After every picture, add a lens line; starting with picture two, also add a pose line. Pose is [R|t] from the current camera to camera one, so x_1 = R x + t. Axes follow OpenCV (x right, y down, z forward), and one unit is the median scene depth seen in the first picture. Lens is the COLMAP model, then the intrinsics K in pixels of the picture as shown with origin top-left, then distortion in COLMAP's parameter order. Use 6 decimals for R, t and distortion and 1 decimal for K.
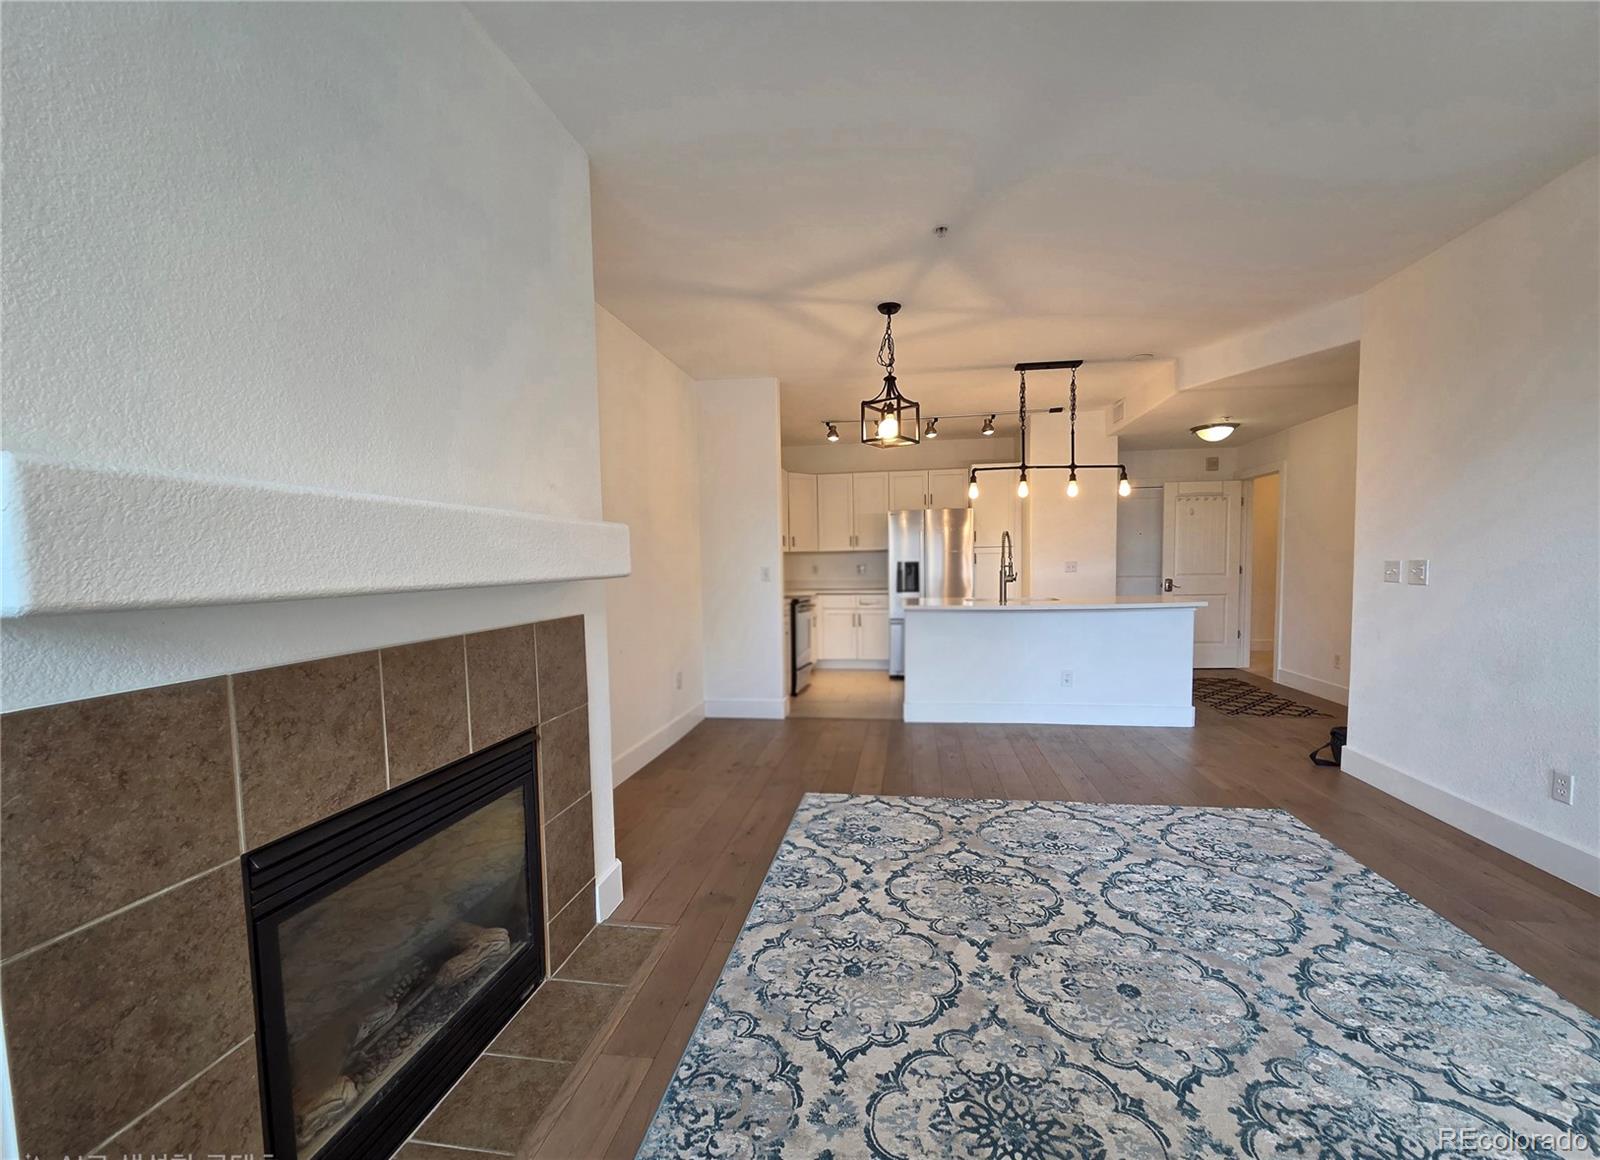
lens RADIAL K [[666.7, 0, 796.8], [0, 666.7, 606.8], [0, 0, 1]] dist [0.001001, 0.000013]
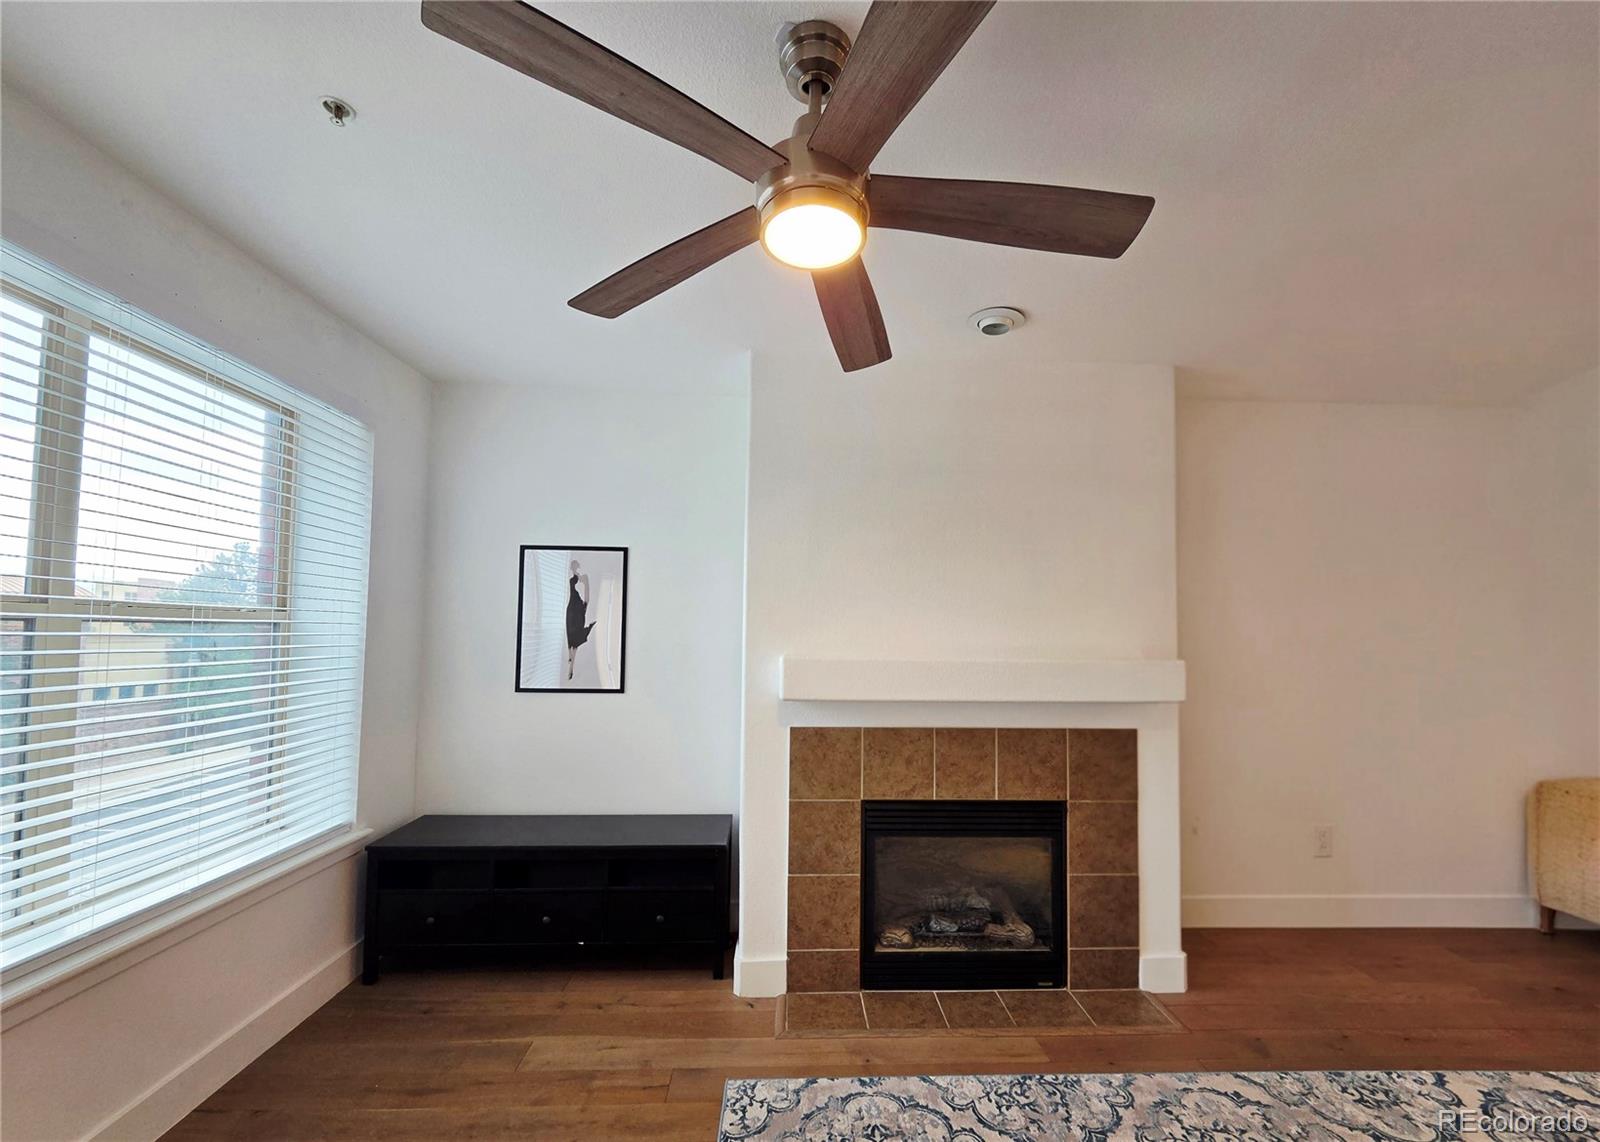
lens RADIAL K [[662.0, 0, 825.1], [0, 662.0, 600.8], [0, 0, 1]] dist [0.013576, -0.000005]
pose [[0.226852, -0.014795, -0.973817, 1.062246], [-0.087373, 0.995544, -0.035479, -0.184972], [0.970002, 0.093133, 0.224548, 0.154460]]
